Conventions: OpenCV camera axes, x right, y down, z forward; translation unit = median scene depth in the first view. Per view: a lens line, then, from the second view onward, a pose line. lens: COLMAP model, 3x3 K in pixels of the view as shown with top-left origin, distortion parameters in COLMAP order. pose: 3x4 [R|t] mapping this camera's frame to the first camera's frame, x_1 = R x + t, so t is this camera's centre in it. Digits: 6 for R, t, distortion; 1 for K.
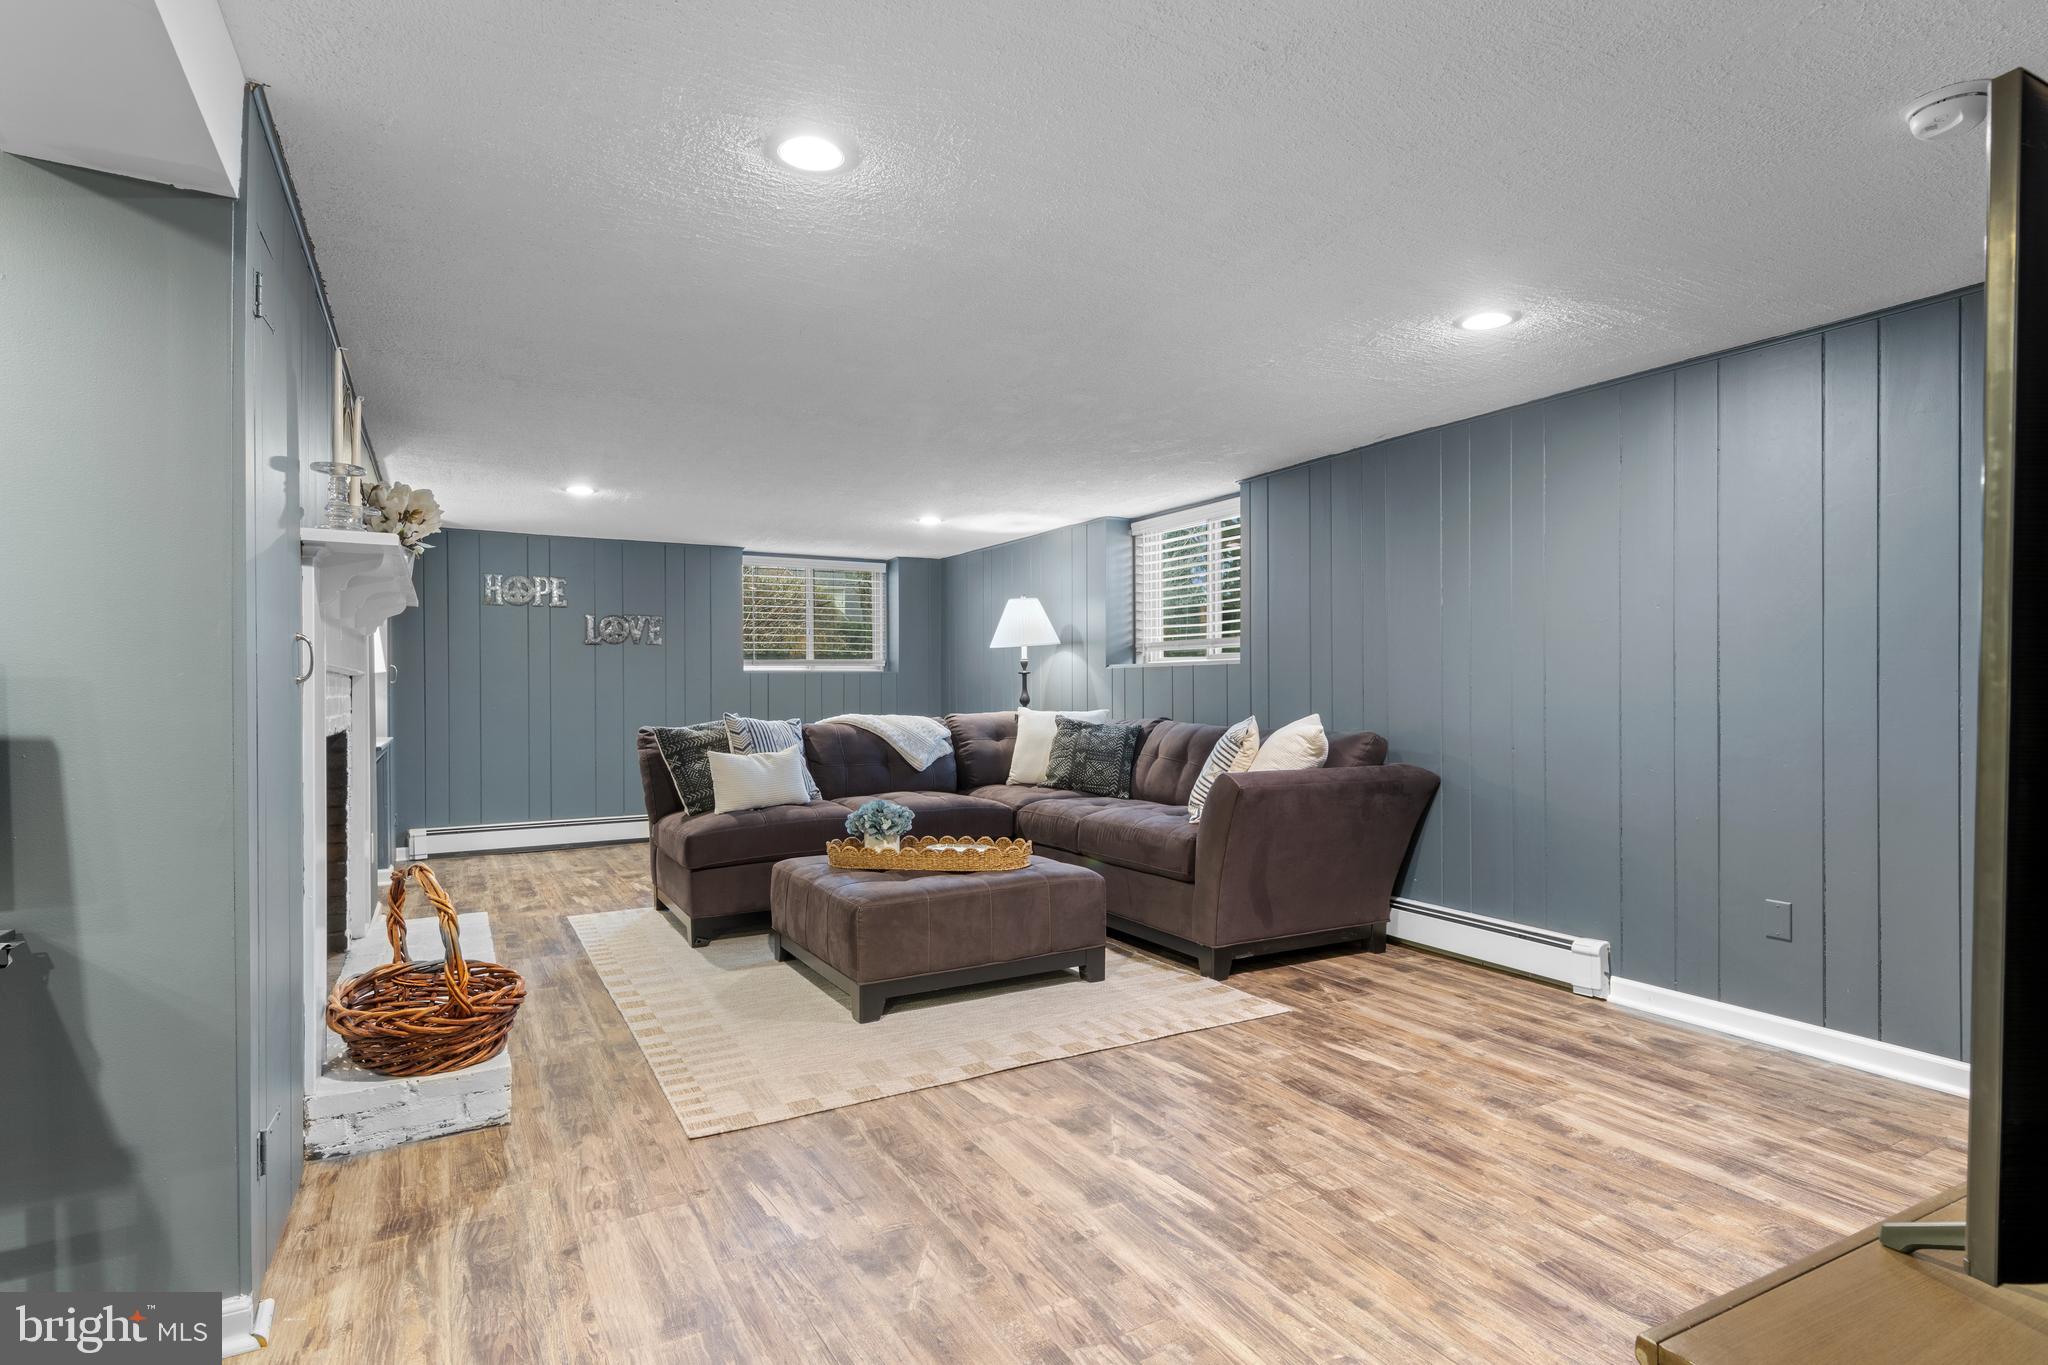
lens RADIAL K [[1043.2, 0, 1026.9], [0, 1043.2, 690.4], [0, 0, 1]] dist [0.009370, -0.001101]
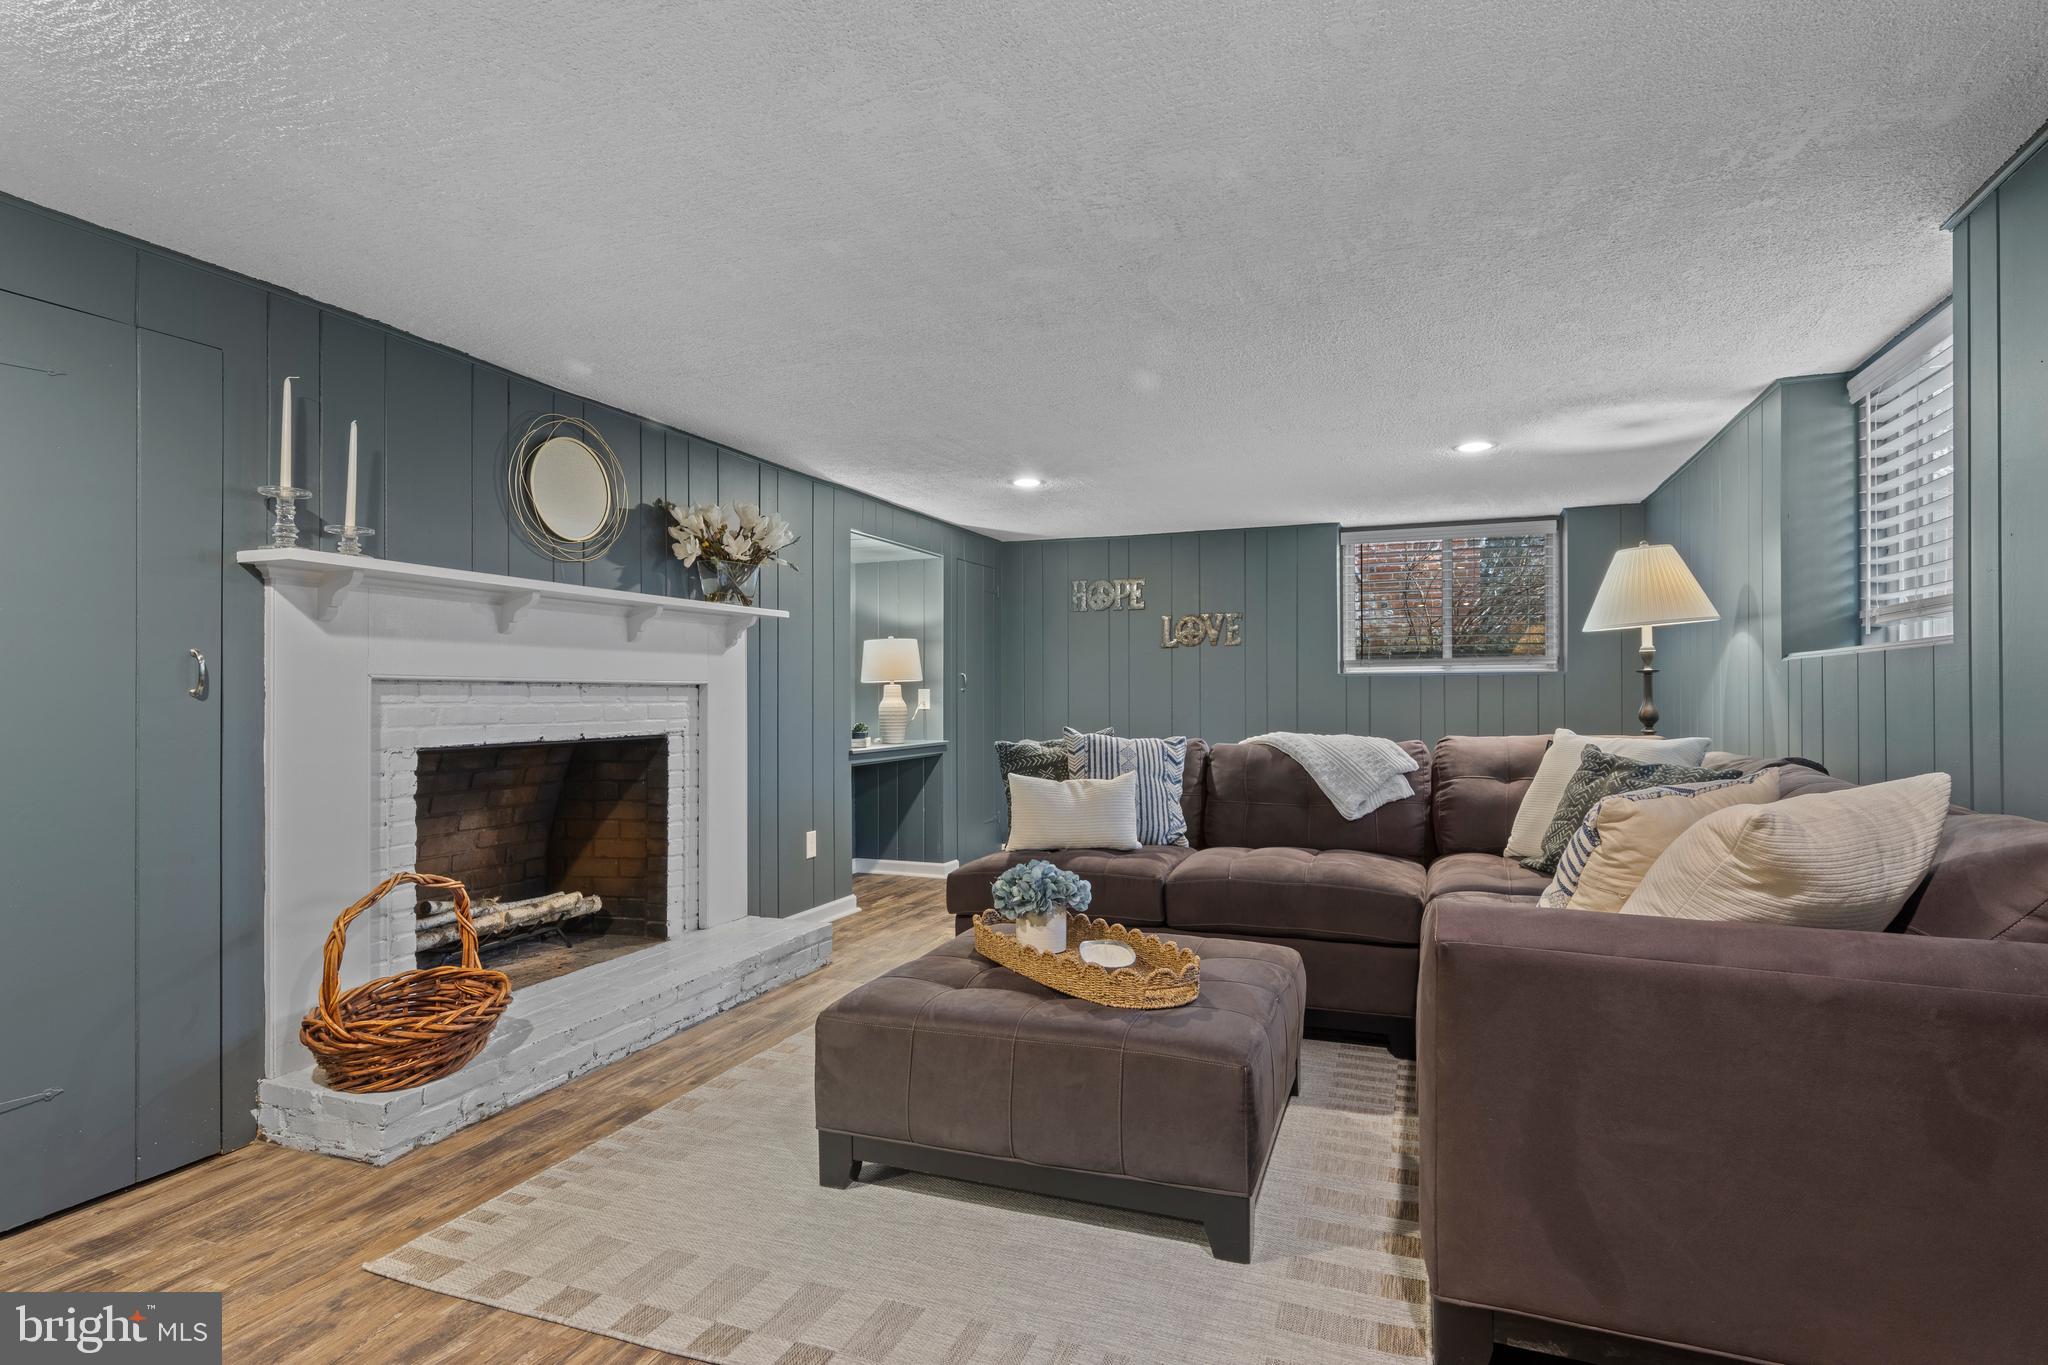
lens RADIAL K [[1043.2, 0, 1022.9], [0, 1043.2, 678.3], [0, 0, 1]] dist [0.009370, -0.001101]
pose [[0.631444, -0.010299, -0.775353, 0.279718], [-0.001446, 0.999894, -0.014459, -0.003863], [0.775420, 0.010252, 0.631362, 0.400128]]
